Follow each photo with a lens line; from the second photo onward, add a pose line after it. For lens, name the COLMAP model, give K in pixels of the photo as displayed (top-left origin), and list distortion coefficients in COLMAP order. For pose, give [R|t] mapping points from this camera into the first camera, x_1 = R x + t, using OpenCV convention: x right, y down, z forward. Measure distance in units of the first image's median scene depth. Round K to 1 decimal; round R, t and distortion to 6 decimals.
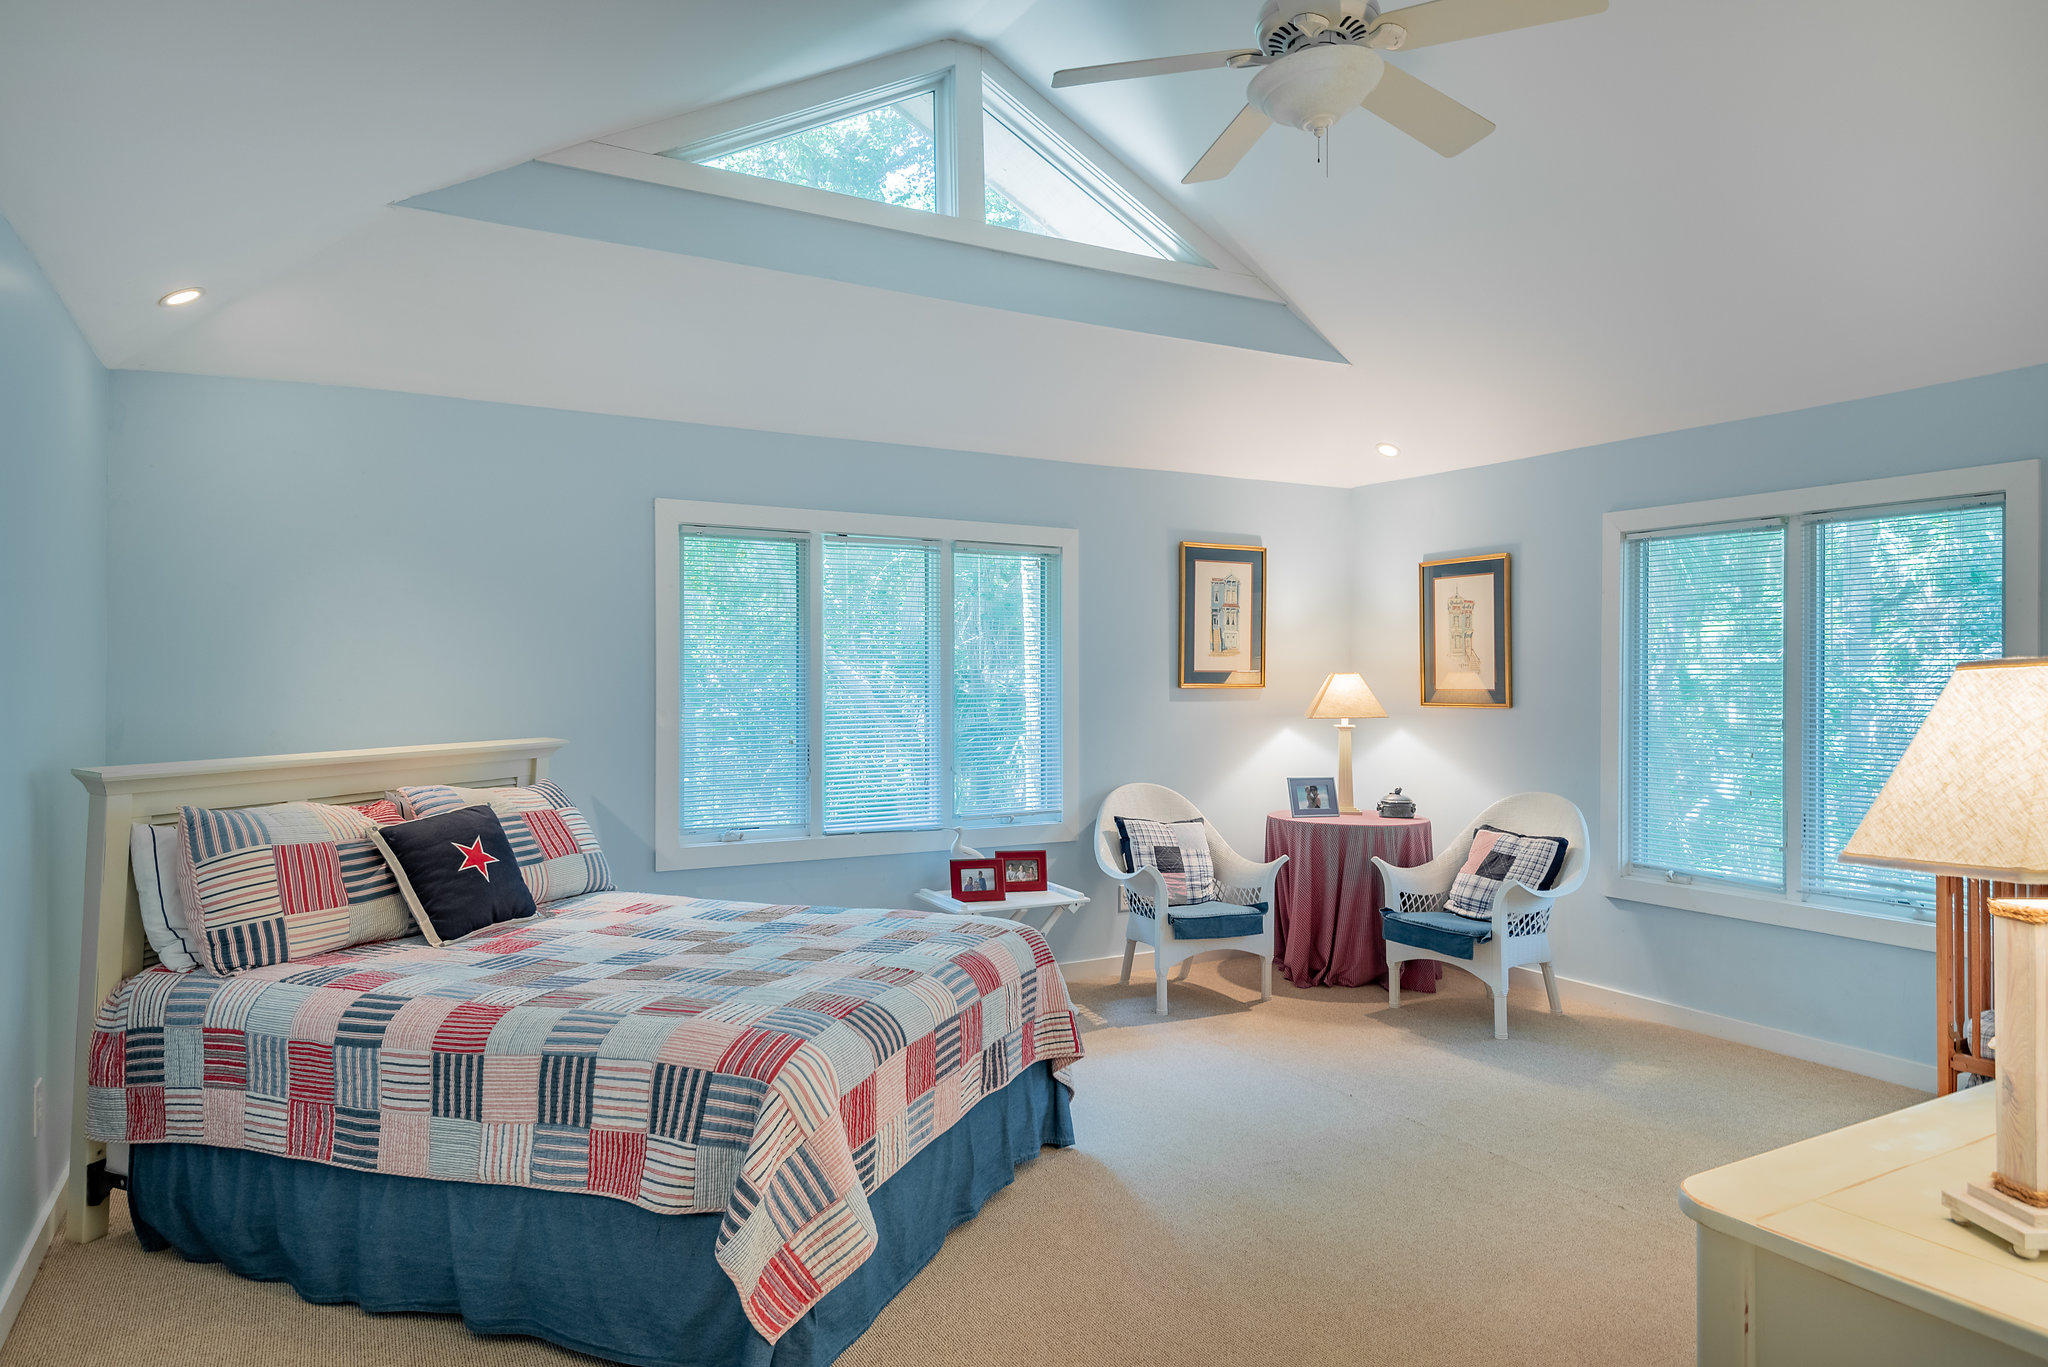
lens RADIAL K [[1200.8, 0, 1026.3], [0, 1200.8, 683.8], [0, 0, 1]] dist [-0.001132, -0.000100]
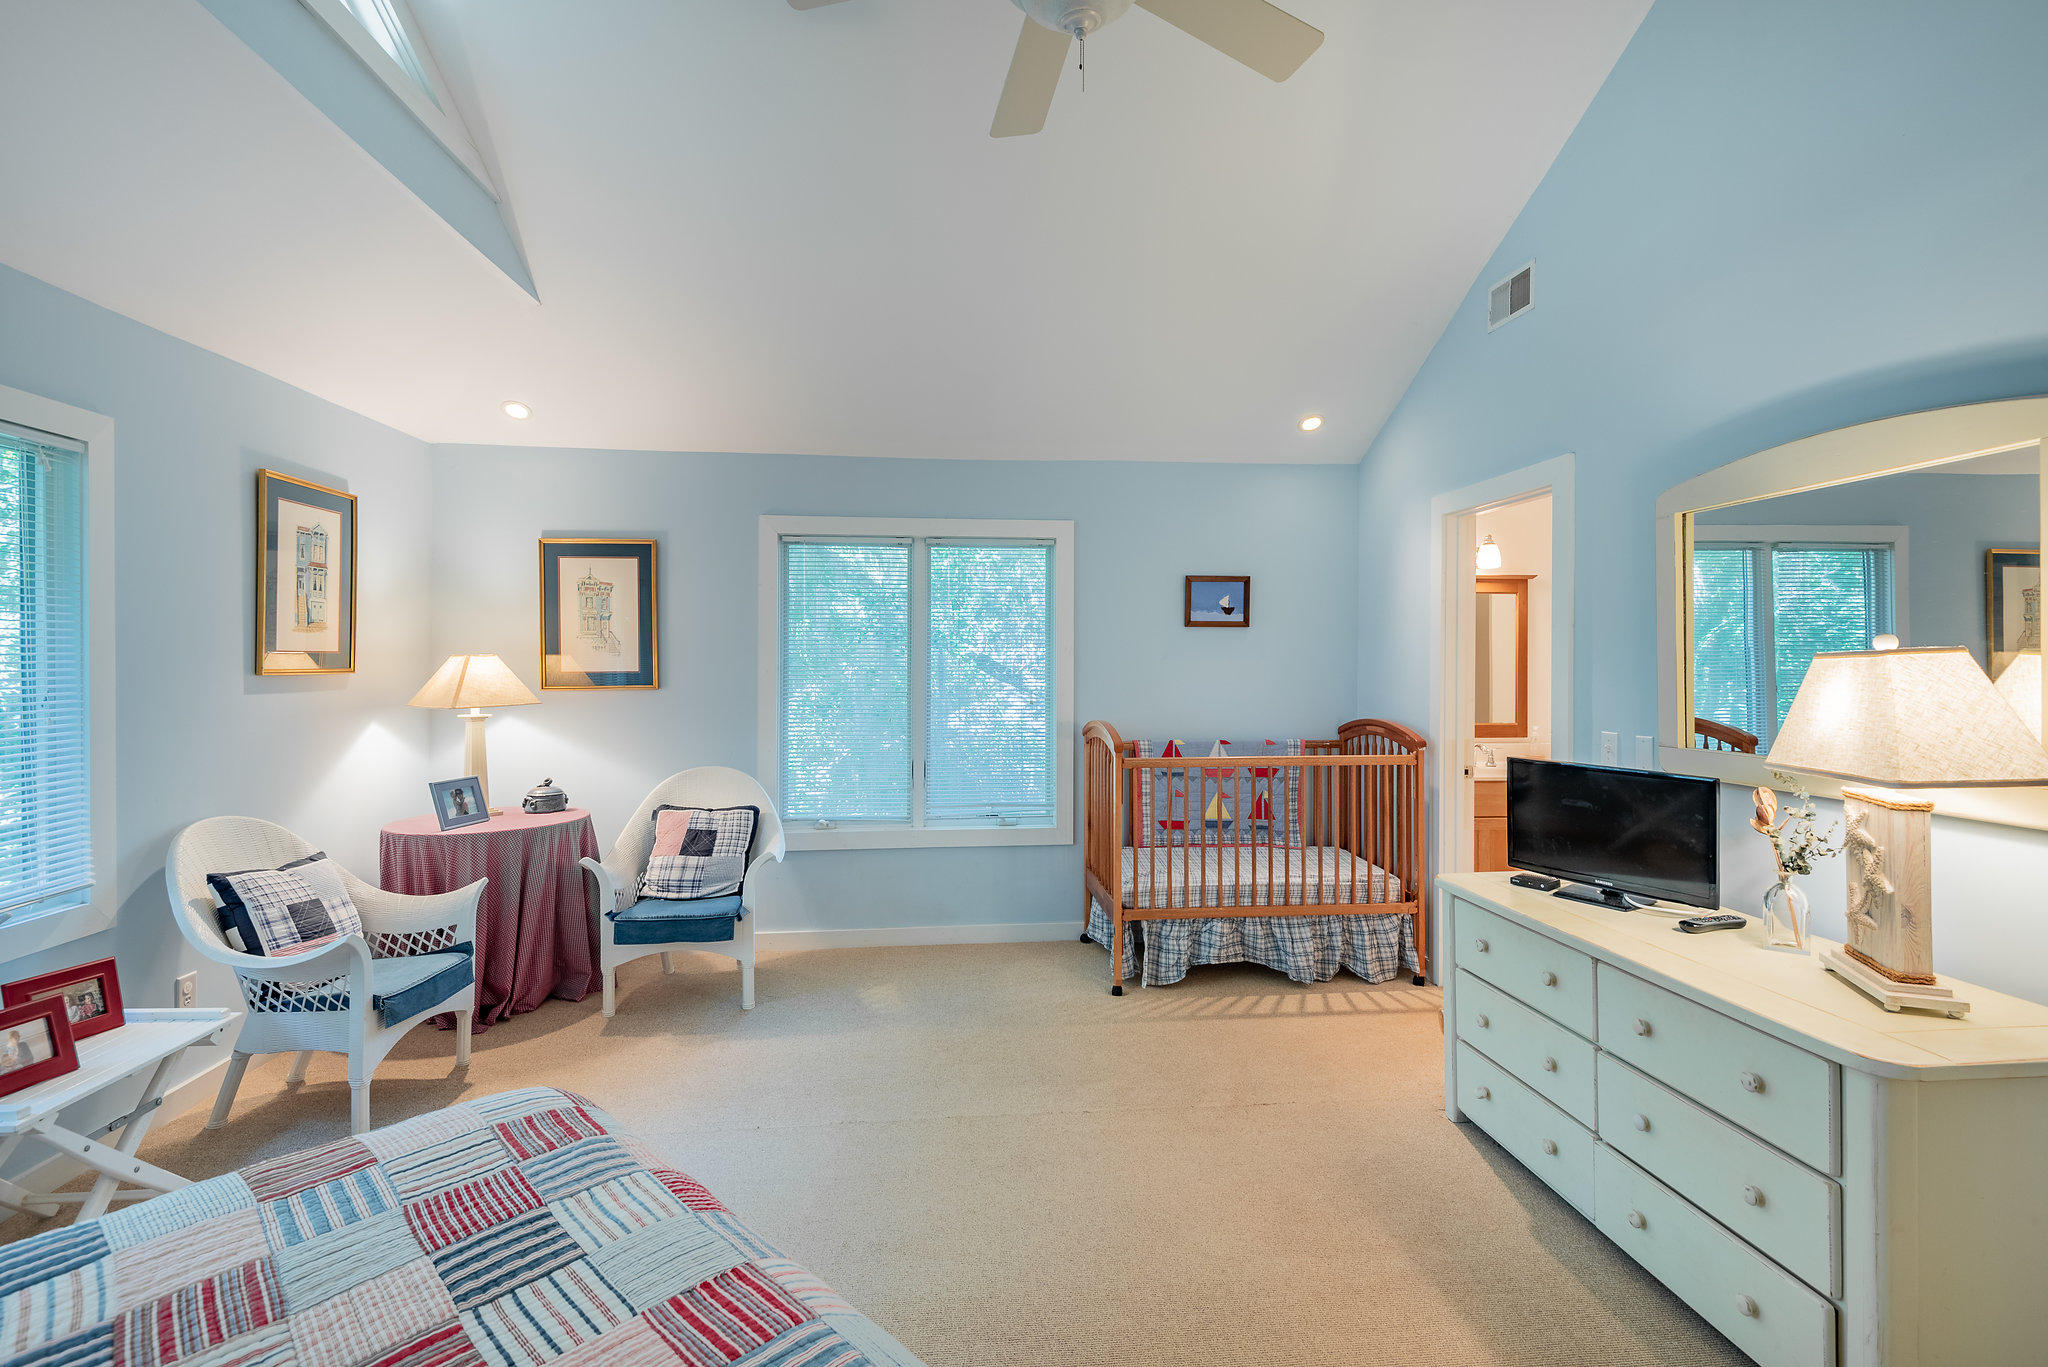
lens RADIAL K [[935.4, 0, 1030.4], [0, 935.4, 663.8], [0, 0, 1]] dist [-0.001378, -0.000526]
pose [[0.377701, -0.004195, 0.925918, -0.222688], [0.005148, 0.999984, 0.002430, -0.002208], [-0.925913, 0.003849, 0.377716, 0.395698]]
